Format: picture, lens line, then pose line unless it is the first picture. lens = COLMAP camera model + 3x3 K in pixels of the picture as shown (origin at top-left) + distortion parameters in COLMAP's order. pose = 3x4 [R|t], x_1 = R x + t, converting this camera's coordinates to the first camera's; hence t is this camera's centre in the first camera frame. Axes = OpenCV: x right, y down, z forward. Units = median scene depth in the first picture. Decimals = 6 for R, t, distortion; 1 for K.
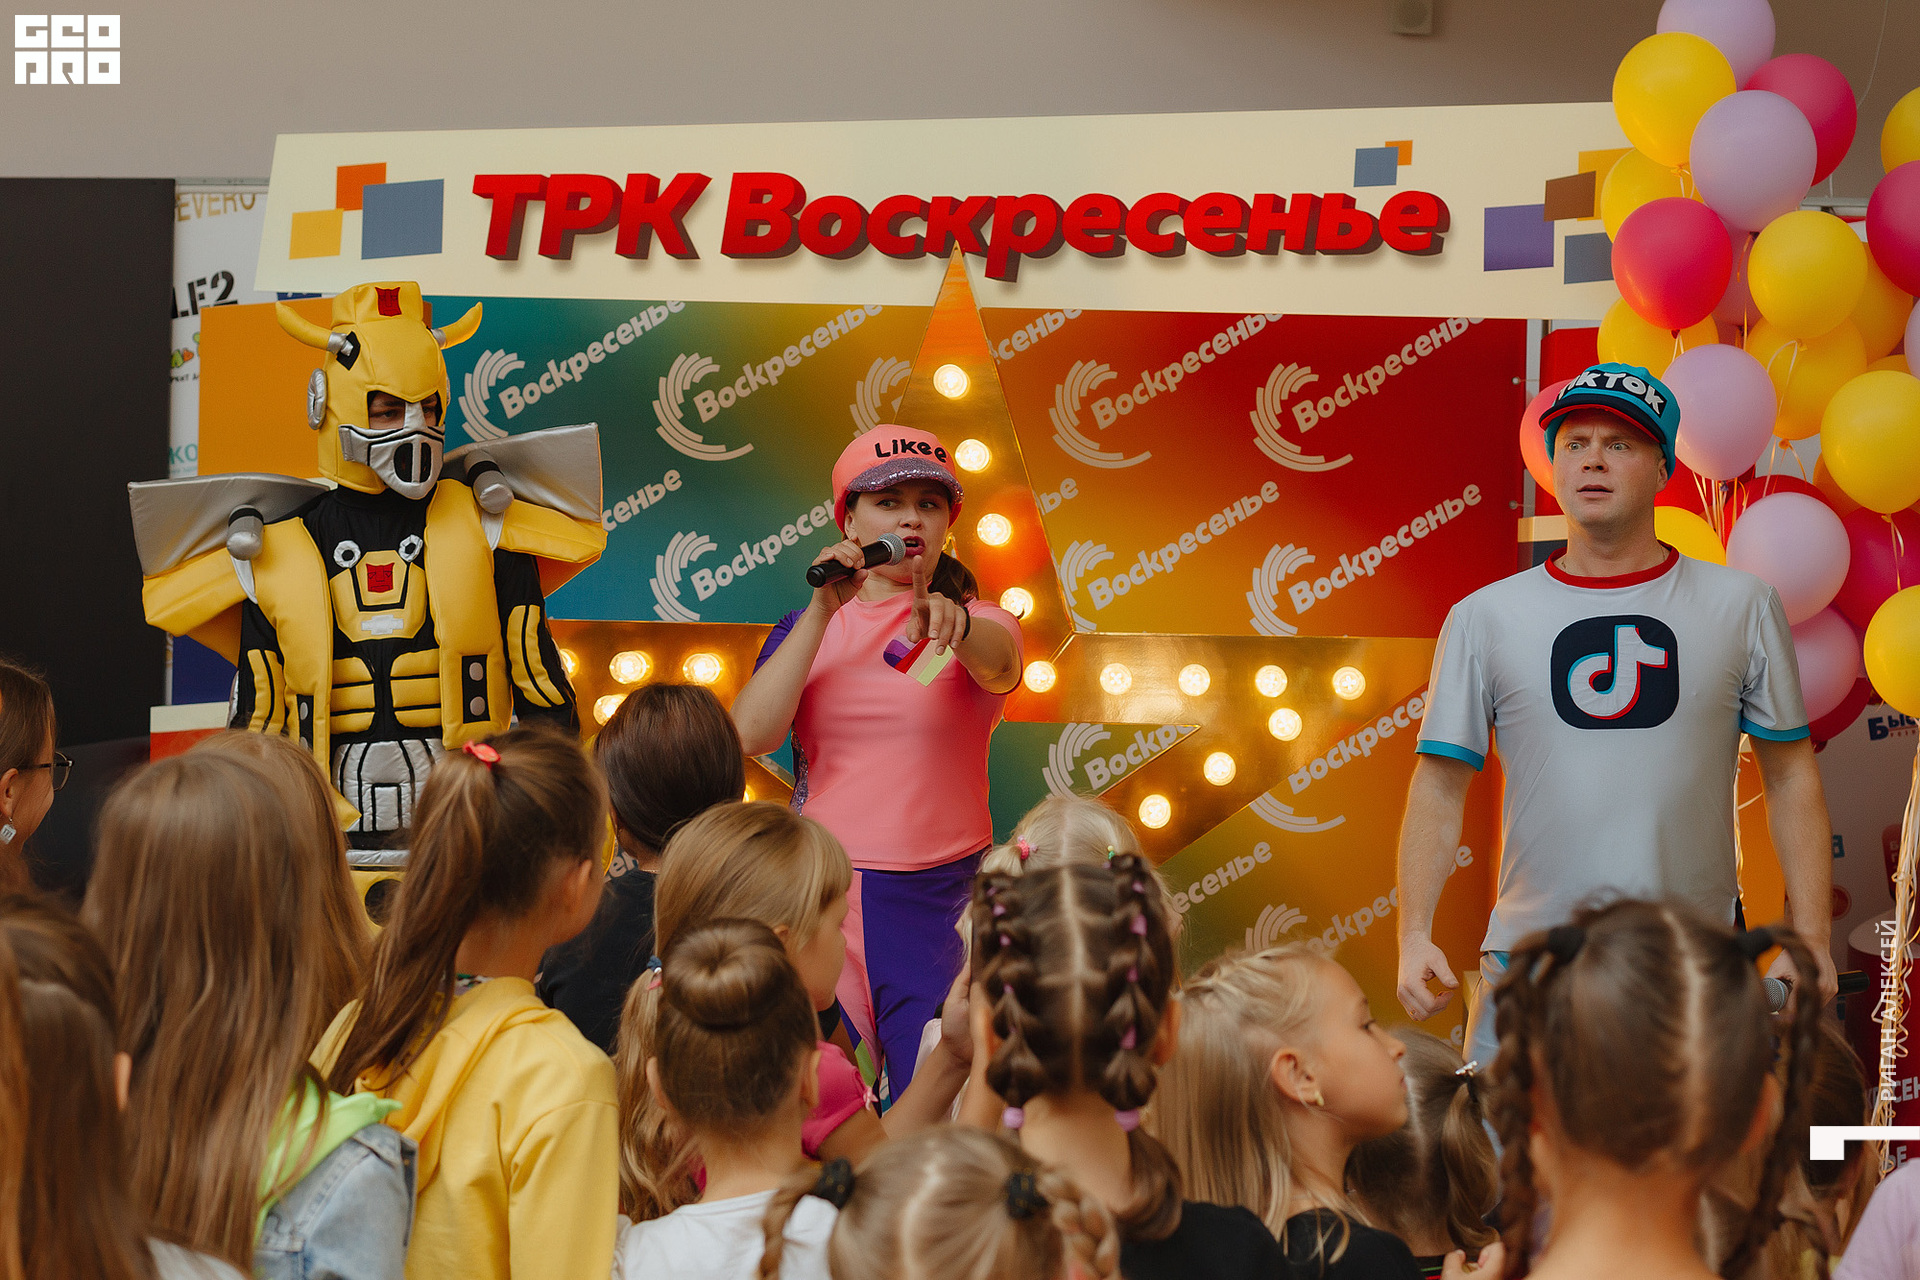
lens RADIAL K [[3568.1, 0, 960.8], [0, 3568.1, 632.9], [0, 0, 1]] dist [-0.125022, -0.004037]
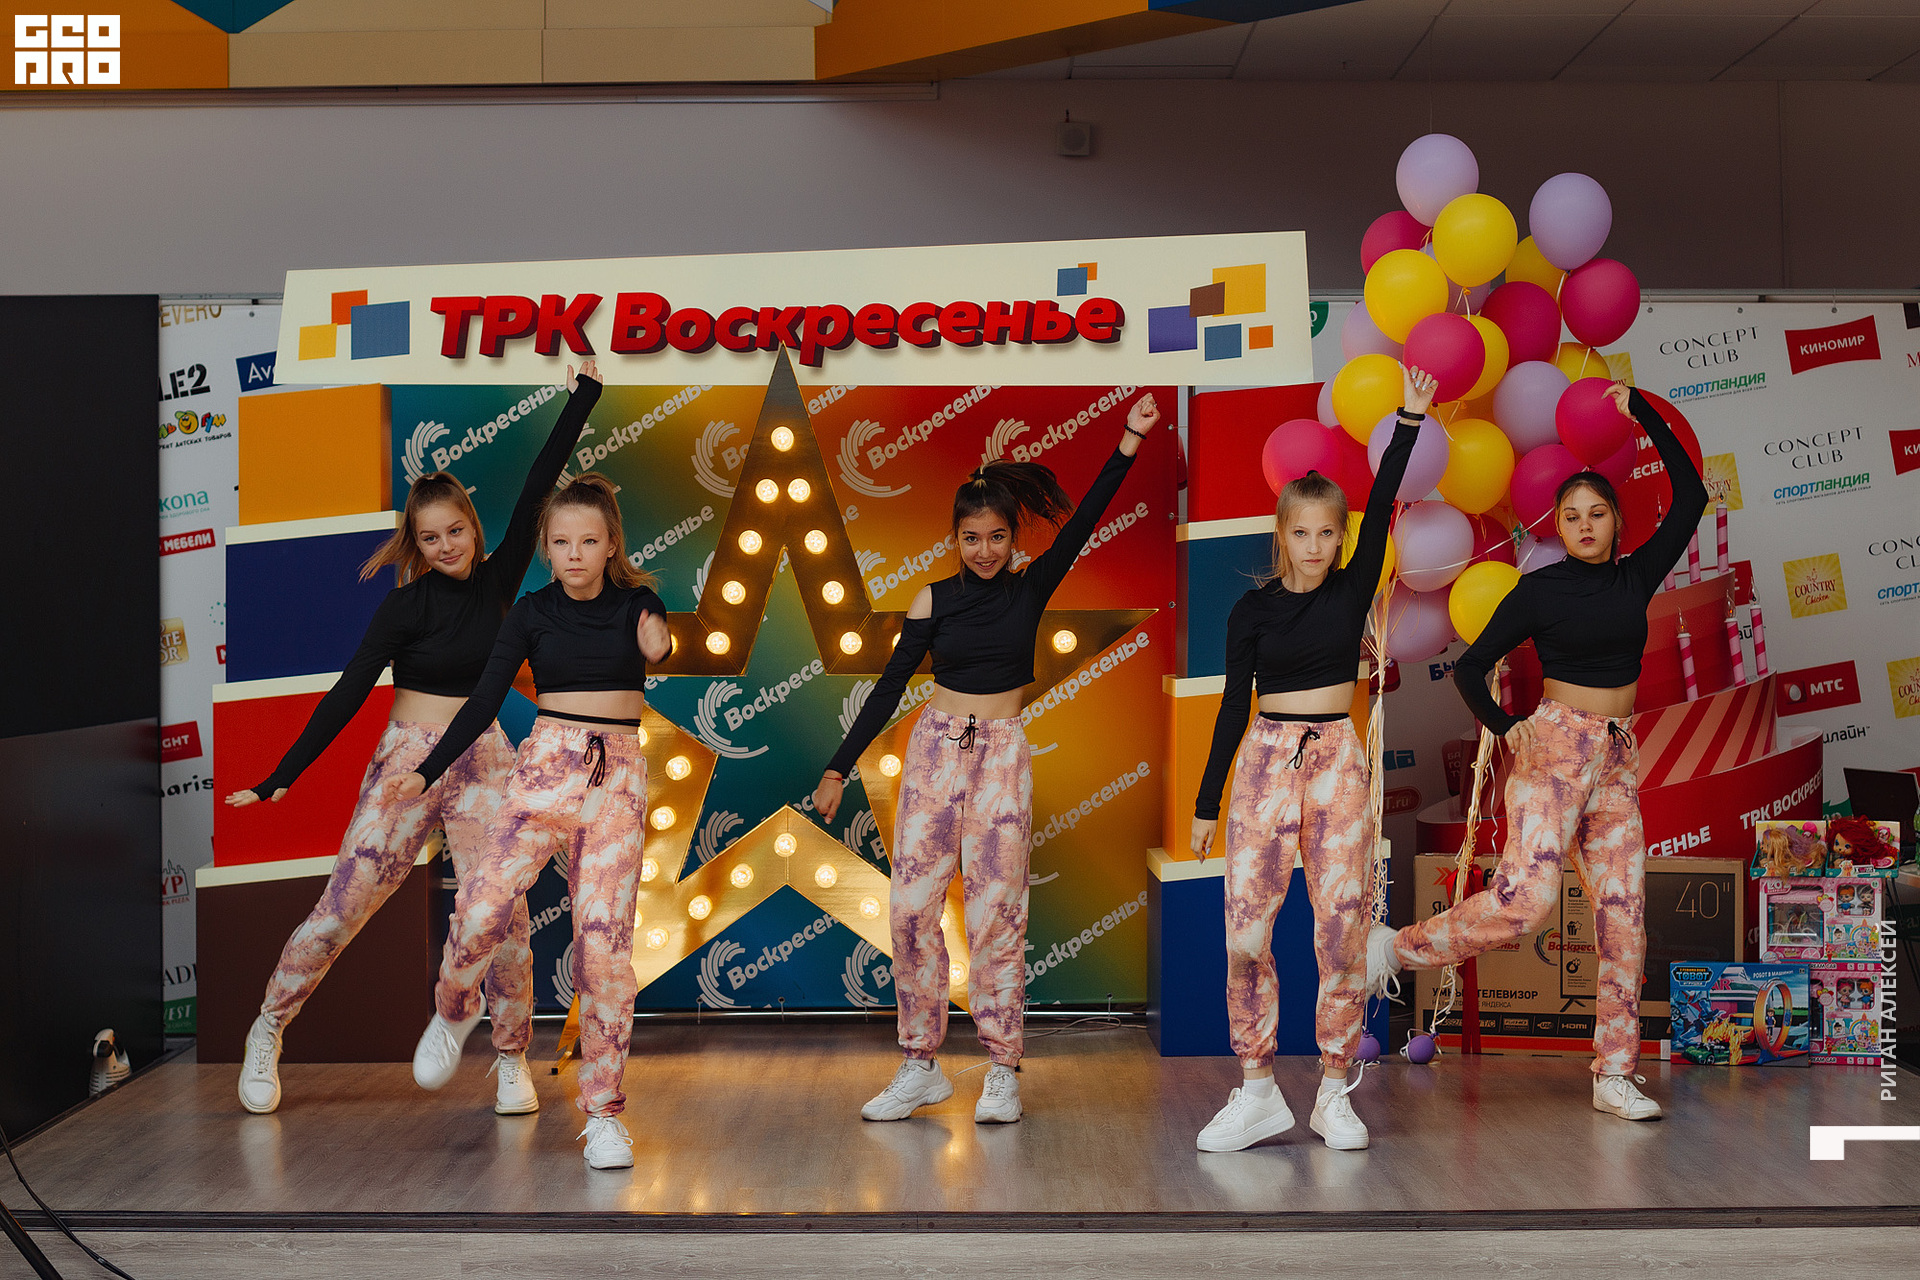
lens RADIAL K [[3725.2, 0, 985.1], [0, 3725.2, 648.5], [0, 0, 1]] dist [-0.146241, 0.173619]
pose [[0.992843, -0.028265, 0.116032, -0.094058], [0.028975, 0.999570, -0.004433, 0.021565], [-0.115857, 0.007763, 0.993236, -0.472304]]
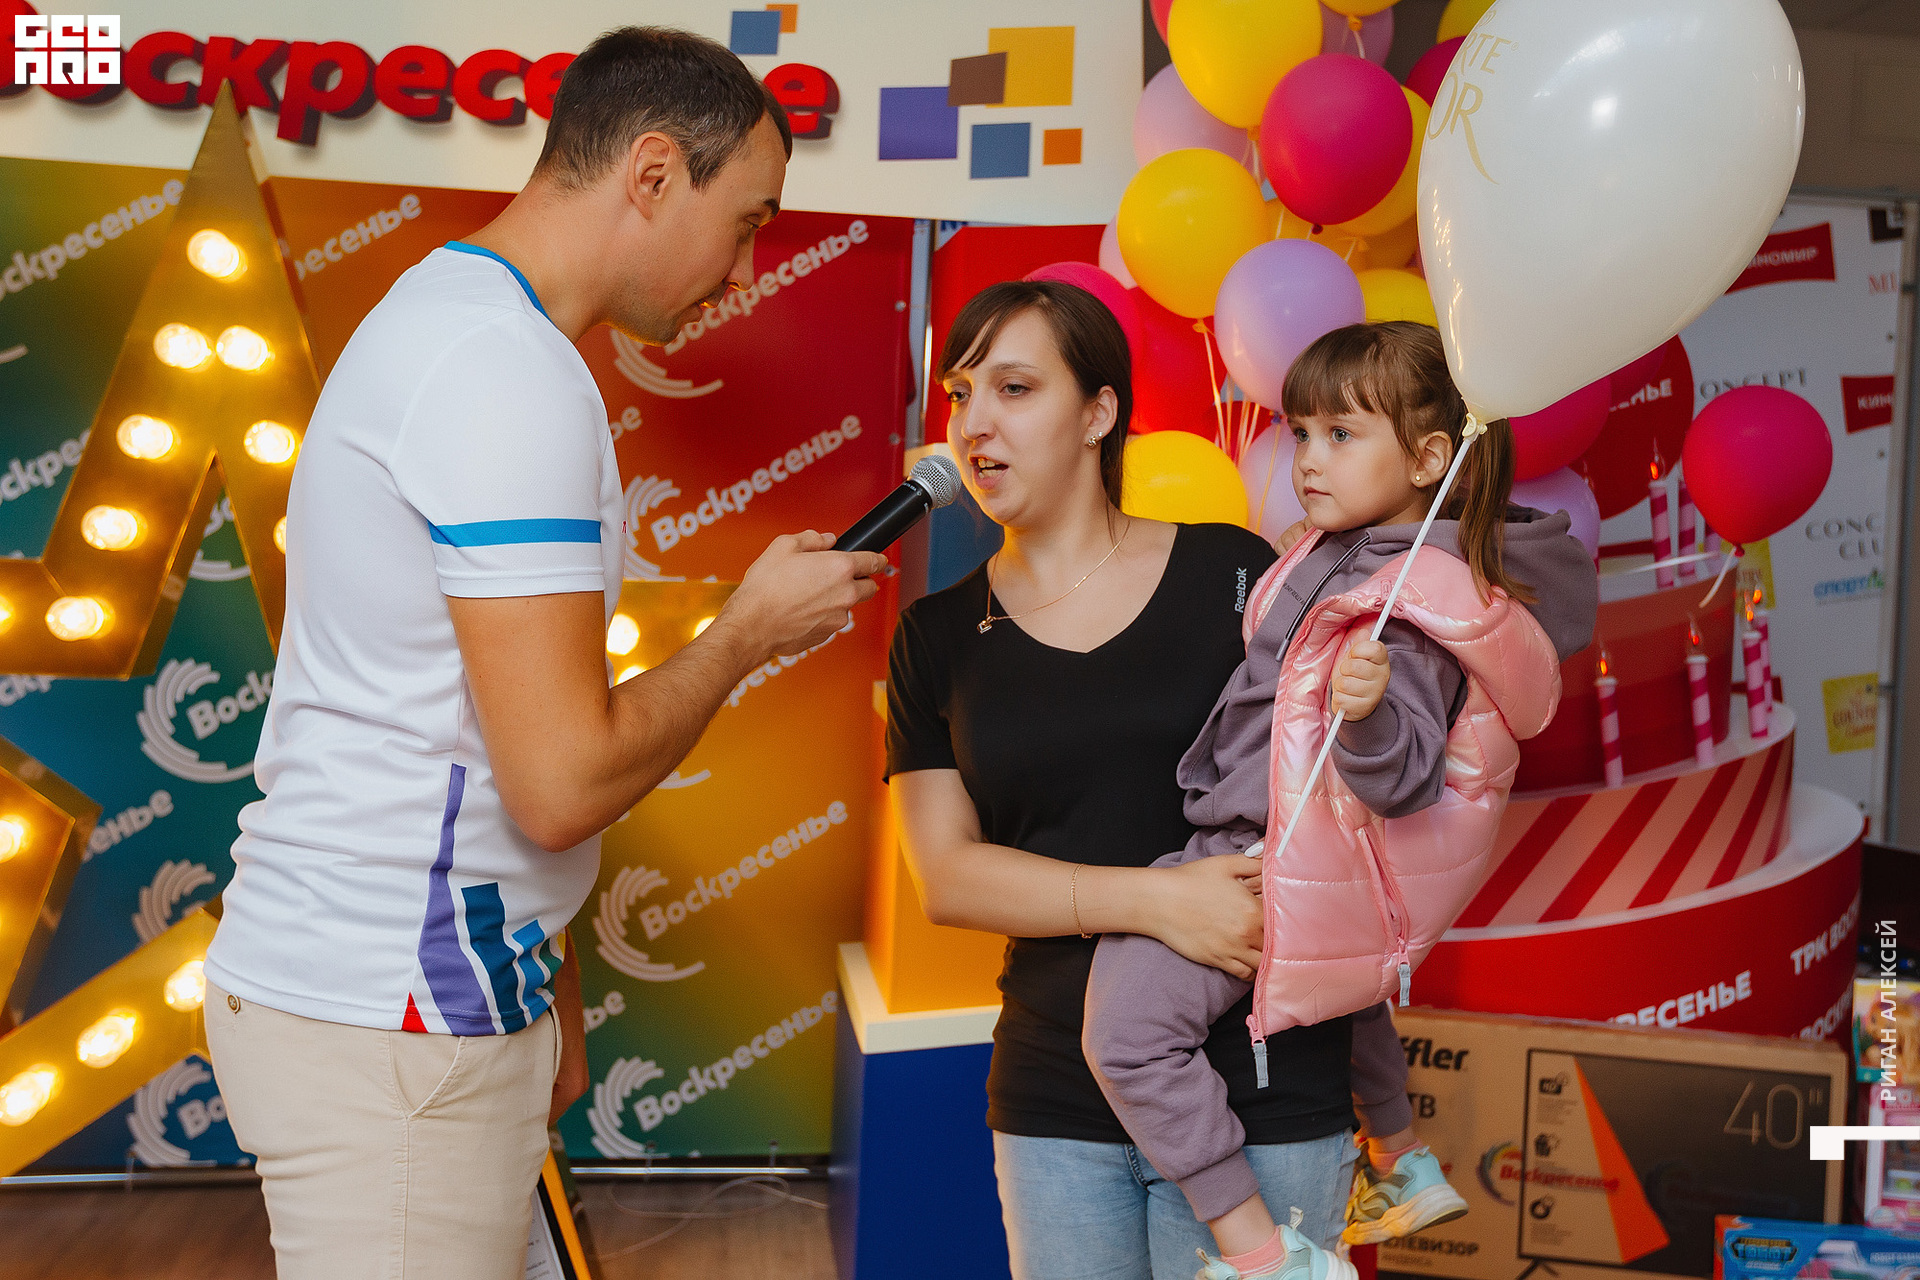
lens RADIAL K [[2091.7, 0, 1024.7], [0, 2091.7, 589.5], [0, 0, 1]] dist [-0.020379, 0.069577]
pose [[0.968039, 0.009269, 0.250626, 0.053718], [-0.013565, 0.999789, 0.015419, -0.005535], [-0.250431, -0.018326, 0.967961, 0.484307]]
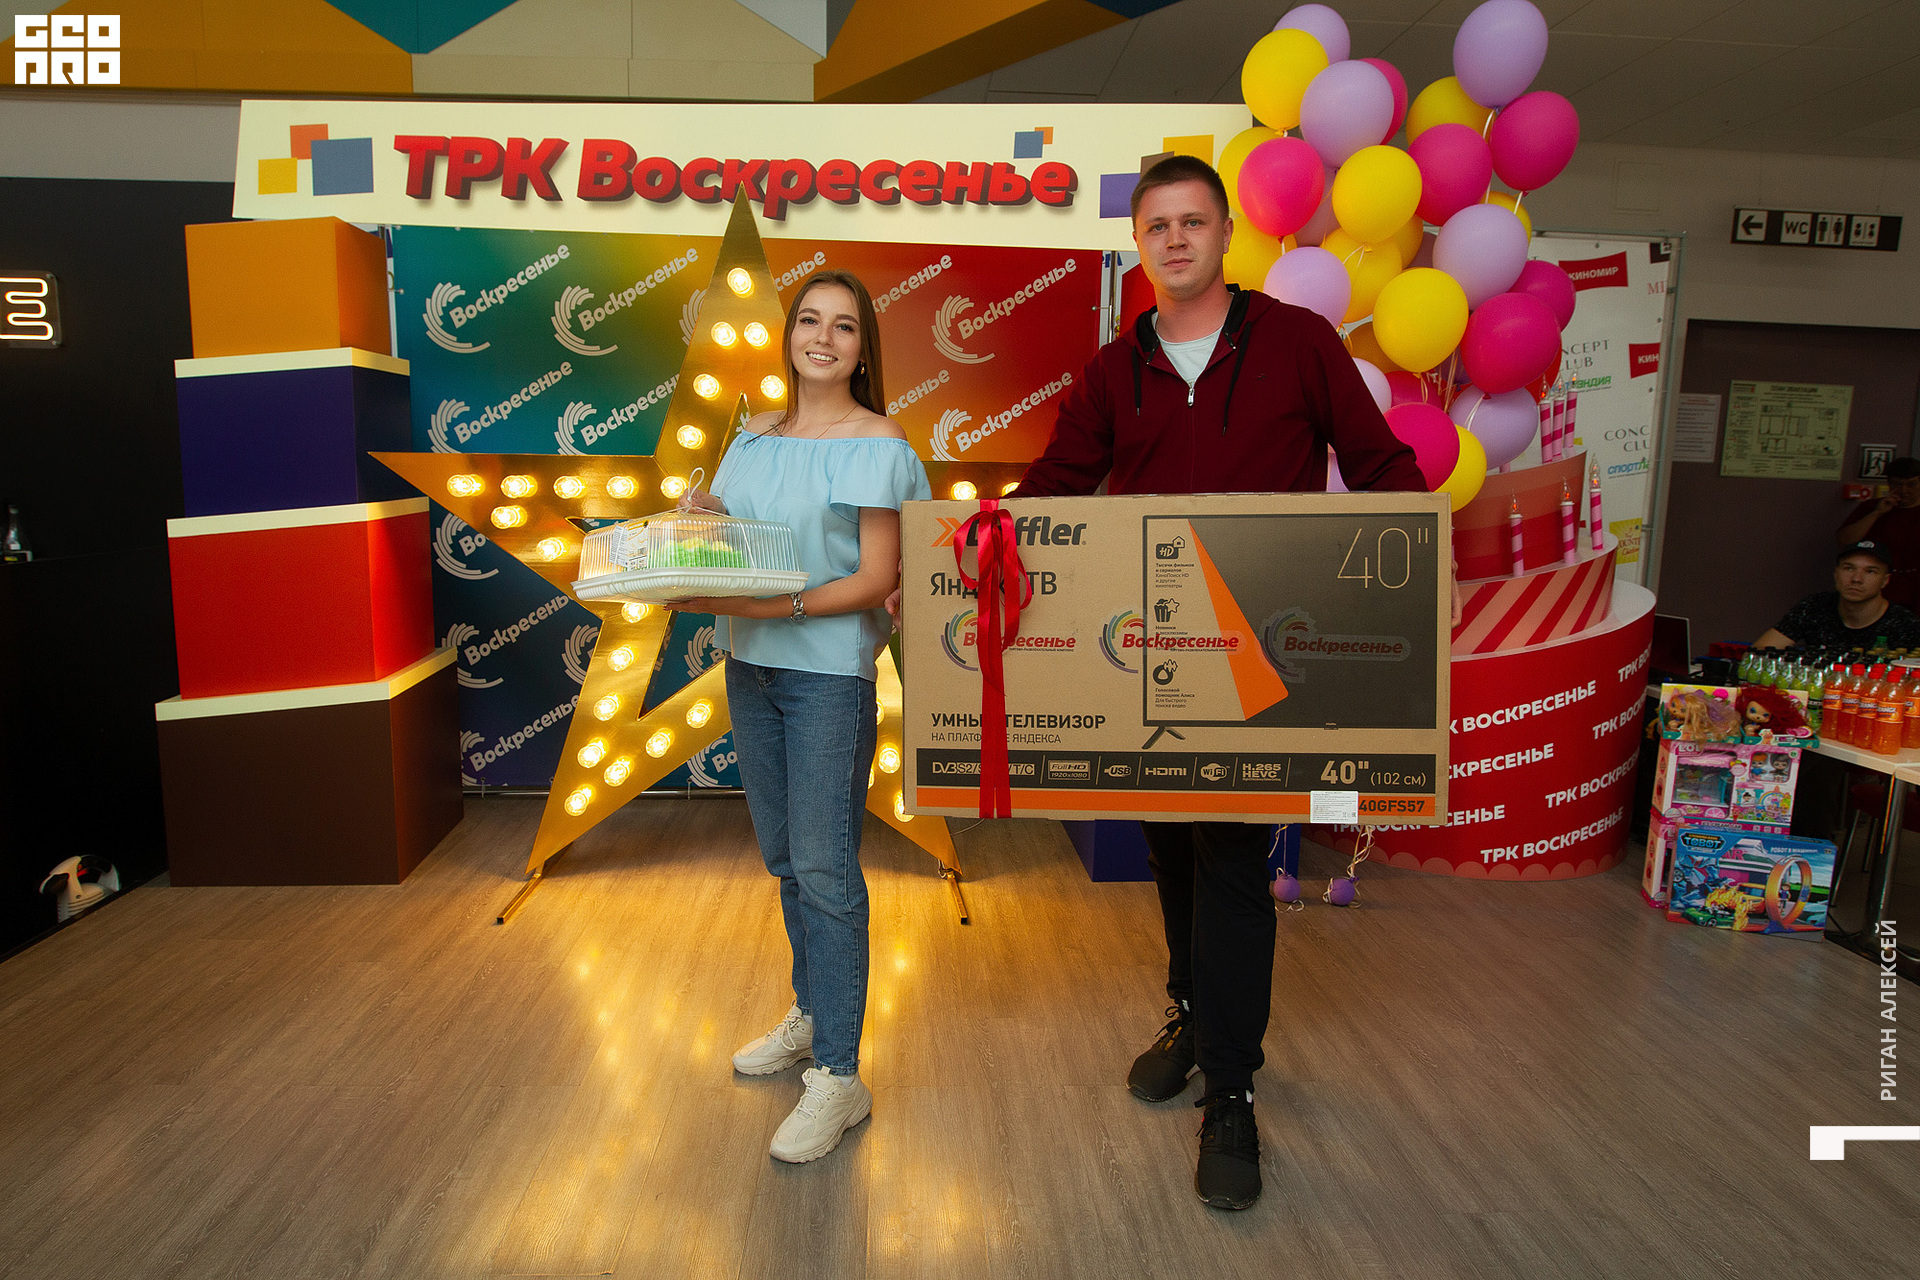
lens RADIAL K [[1160.9, 0, 956.7], [0, 1160.9, 638.1], [0, 0, 1]] dist [-0.066773, 0.034743]
pose [[0.986421, -0.025705, 0.162214, 0.004029], [0.003755, 0.990948, 0.134192, 0.008325], [-0.164195, -0.131761, 0.977588, 0.499696]]
